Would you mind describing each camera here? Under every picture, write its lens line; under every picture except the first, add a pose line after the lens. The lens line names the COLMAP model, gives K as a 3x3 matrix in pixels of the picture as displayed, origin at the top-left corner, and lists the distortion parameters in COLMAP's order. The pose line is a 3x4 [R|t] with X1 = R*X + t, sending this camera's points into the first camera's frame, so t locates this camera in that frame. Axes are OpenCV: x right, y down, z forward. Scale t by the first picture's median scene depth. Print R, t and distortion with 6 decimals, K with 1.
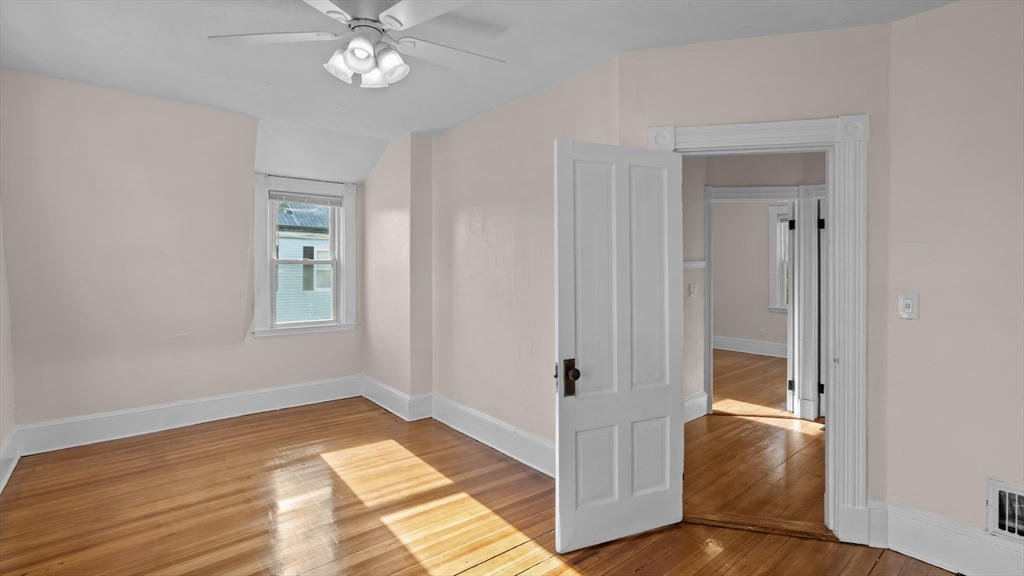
lens RADIAL K [[467.8, 0, 512.0], [0, 467.8, 270.3], [0, 0, 1]] dist [0.000649, 0.000185]
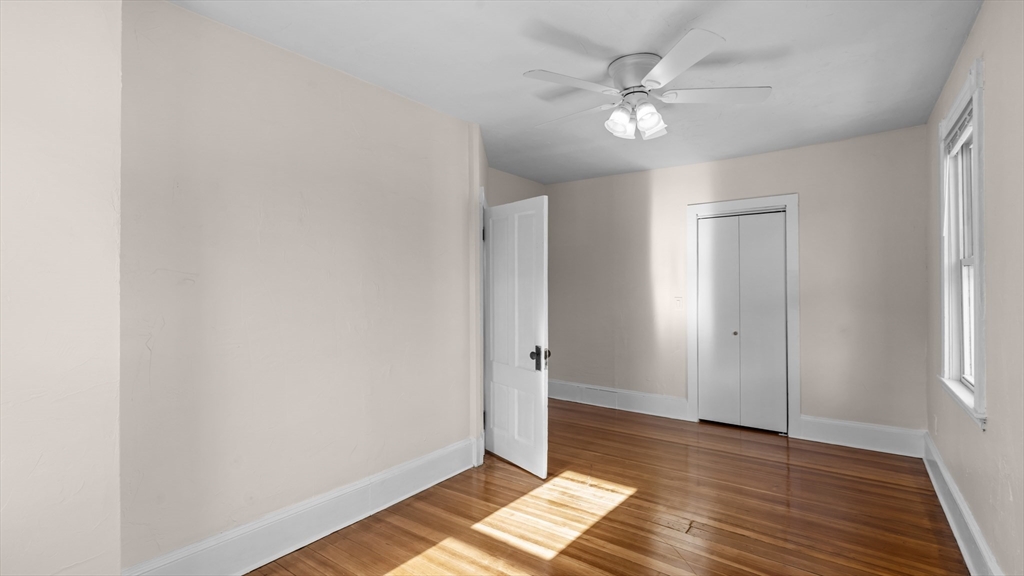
lens RADIAL K [[463.3, 0, 507.5], [0, 463.3, 291.6], [0, 0, 1]] dist [-0.002760, 0.000109]
pose [[-0.255224, 0.009340, 0.966837, -0.897502], [0.000252, 0.999954, -0.009594, 0.020611], [-0.966882, -0.002205, -0.255215, 1.043711]]
